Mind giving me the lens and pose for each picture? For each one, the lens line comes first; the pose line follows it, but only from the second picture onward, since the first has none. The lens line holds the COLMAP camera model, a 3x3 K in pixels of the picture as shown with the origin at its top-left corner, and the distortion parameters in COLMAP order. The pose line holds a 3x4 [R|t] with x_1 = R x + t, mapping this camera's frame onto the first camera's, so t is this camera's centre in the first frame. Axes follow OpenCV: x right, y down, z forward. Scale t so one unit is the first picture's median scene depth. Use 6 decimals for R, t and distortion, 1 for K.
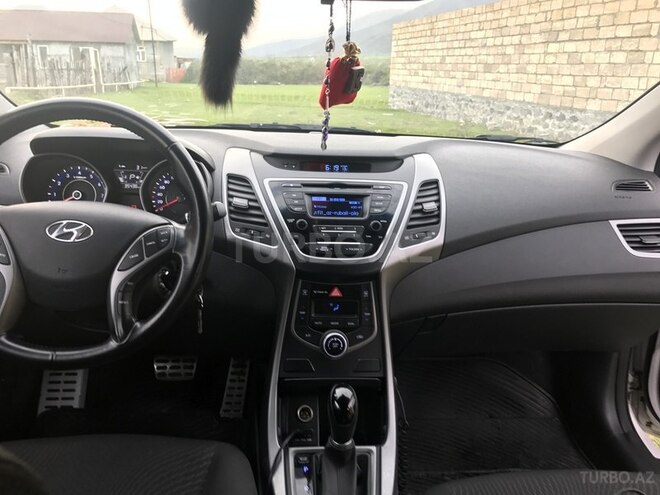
lens RADIAL K [[535.5, 0, 332.3], [0, 535.5, 244.5], [0, 0, 1]] dist [0.006116, 0.006678]
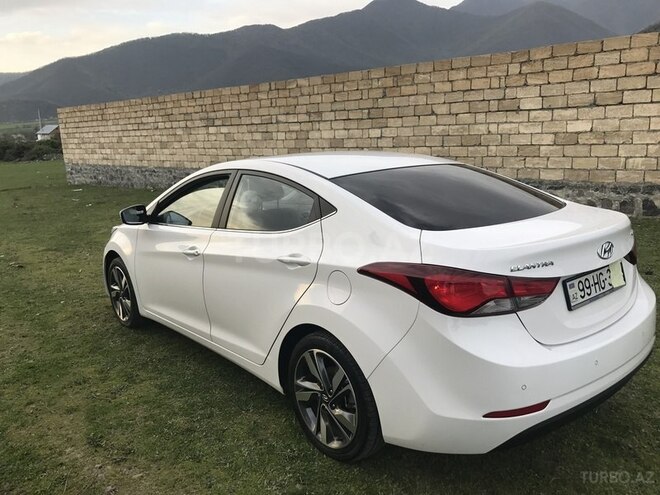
lens RADIAL K [[545.4, 0, 326.0], [0, 545.4, 247.5], [0, 0, 1]] dist [-0.005874, 0.005218]
pose [[0.813481, -0.183975, 0.551726, -0.145463], [0.240463, 0.970162, -0.031041, 0.035862], [-0.529553, 0.157921, 0.833447, -0.227350]]
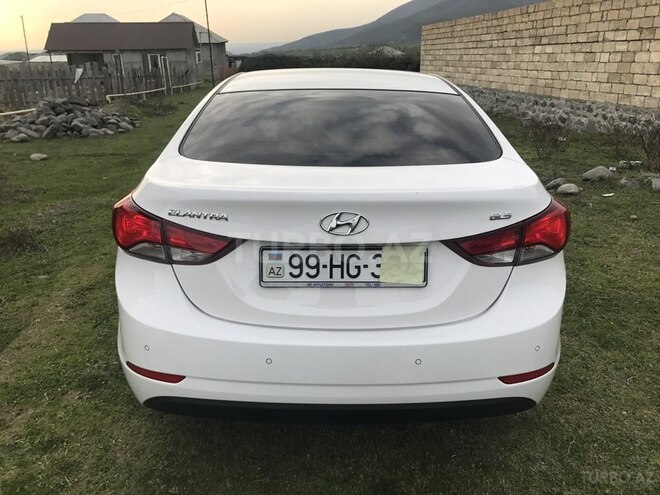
lens RADIAL K [[535.5, 0, 332.3], [0, 535.5, 244.5], [0, 0, 1]] dist [0.006116, 0.006678]
pose [[0.996062, -0.013221, -0.087669, 0.023204], [0.014542, 0.999790, 0.014446, 0.055122], [0.087460, -0.015664, 0.996045, -0.246328]]
